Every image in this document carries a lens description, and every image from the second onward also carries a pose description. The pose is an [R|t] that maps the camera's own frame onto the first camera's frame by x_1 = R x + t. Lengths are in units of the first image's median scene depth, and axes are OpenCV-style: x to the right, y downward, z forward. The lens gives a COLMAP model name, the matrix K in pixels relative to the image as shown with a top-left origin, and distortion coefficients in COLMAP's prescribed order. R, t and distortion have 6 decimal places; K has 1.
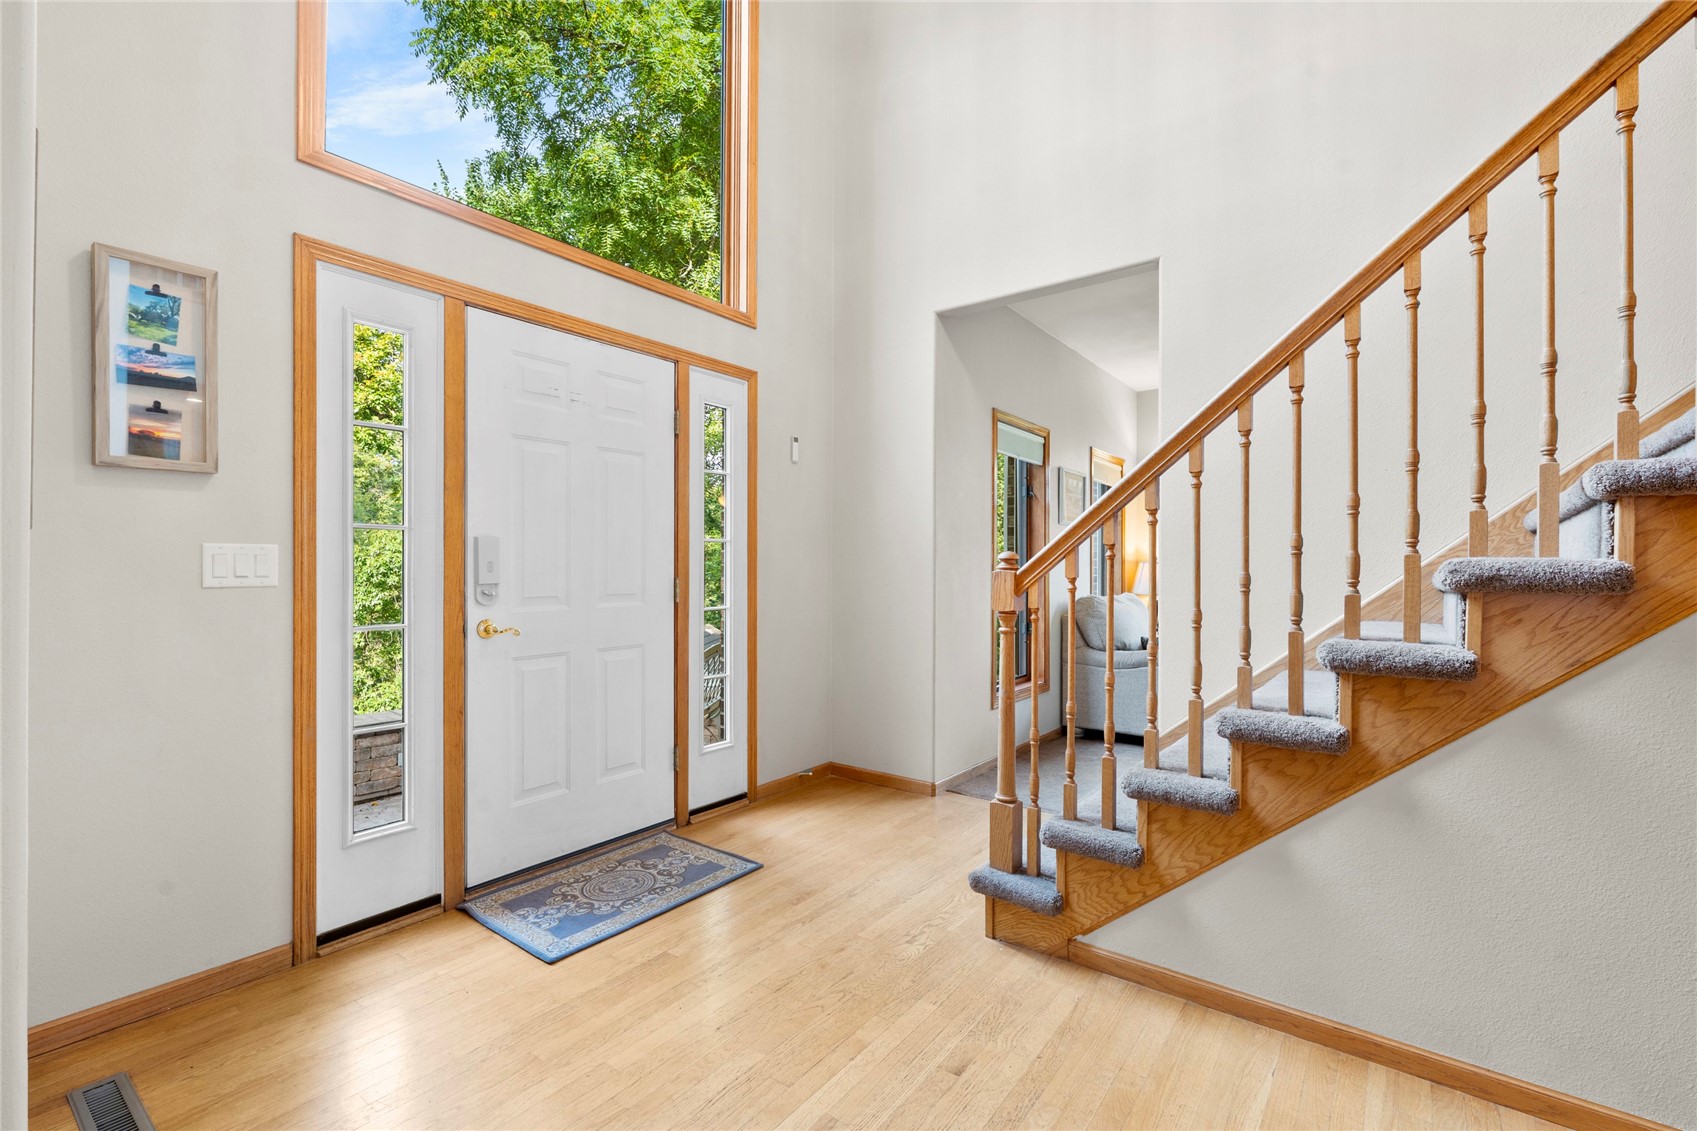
lens RADIAL K [[746.2, 0, 862.3], [0, 746.2, 560.3], [0, 0, 1]] dist [-0.004490, -0.001010]
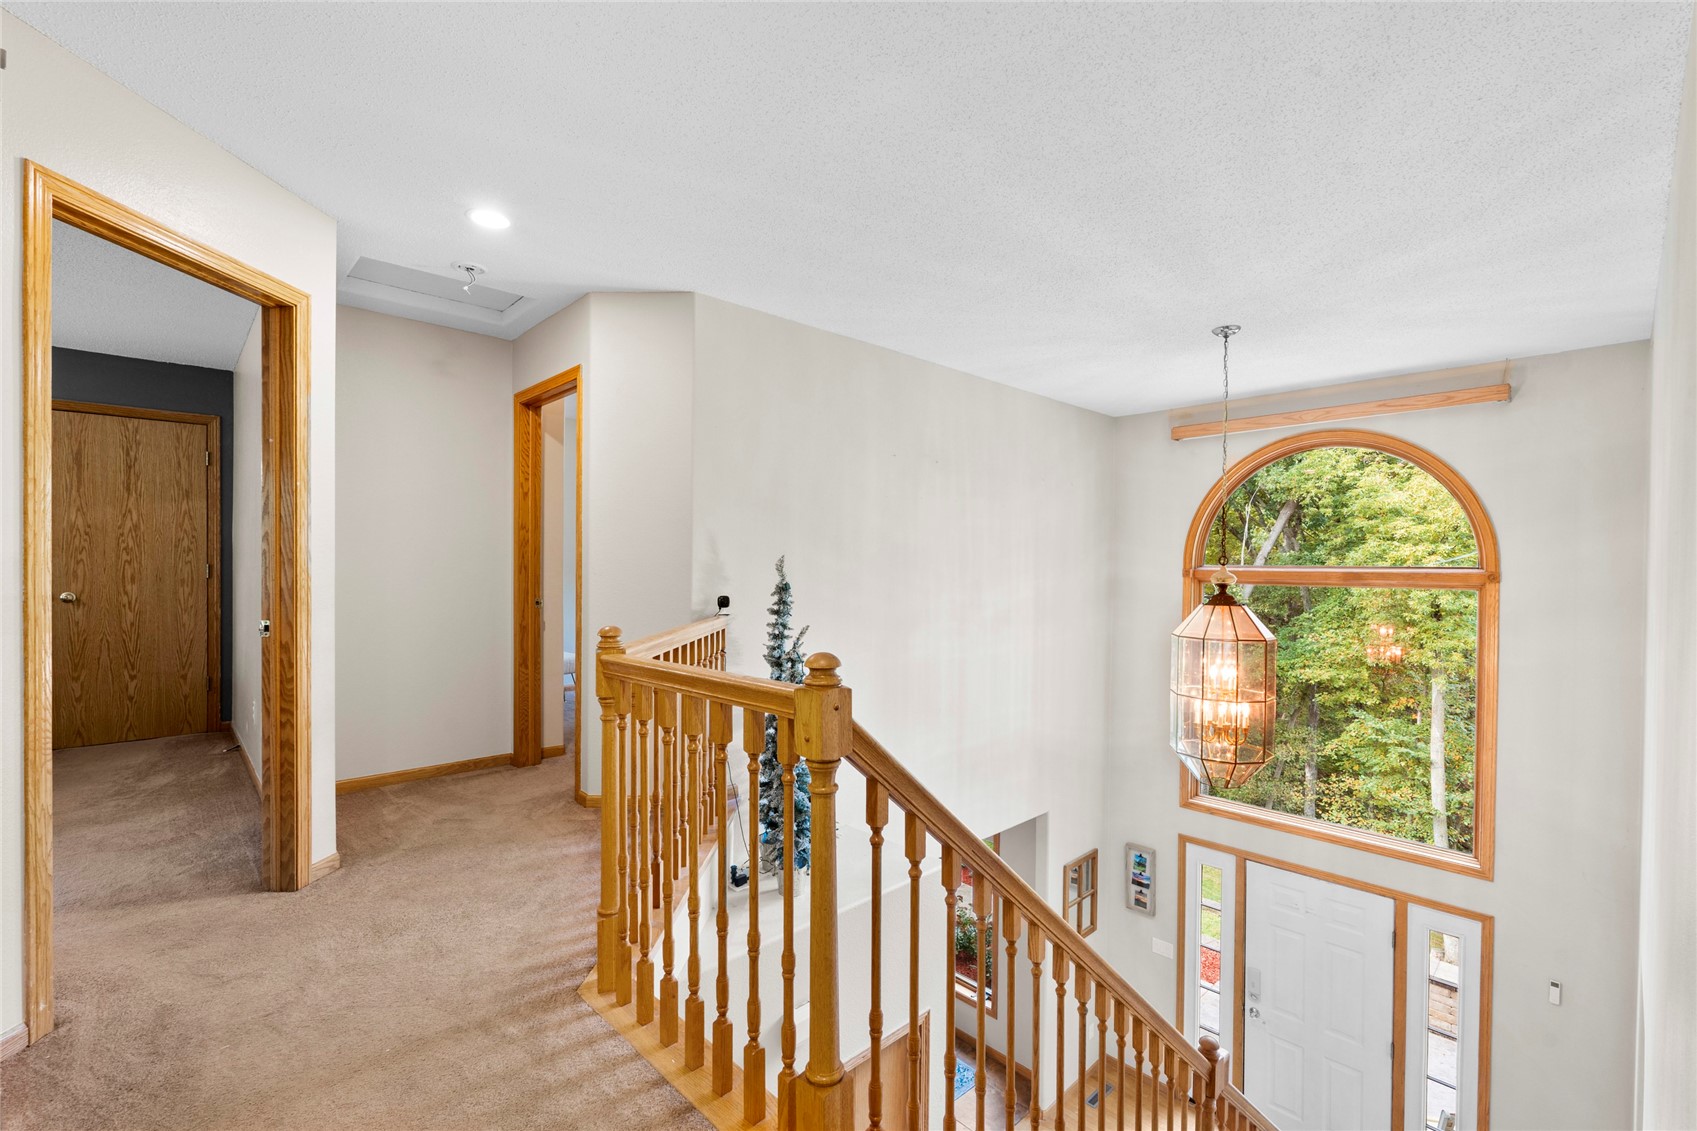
lens RADIAL K [[746.2, 0, 851.6], [0, 746.2, 572.0], [0, 0, 1]] dist [-0.004490, -0.001010]
pose [[-0.177687, 0.008908, -0.984047, 1.884252], [-0.004213, 0.999943, 0.009813, -1.252303], [0.984078, 0.005889, -0.177639, 0.257788]]
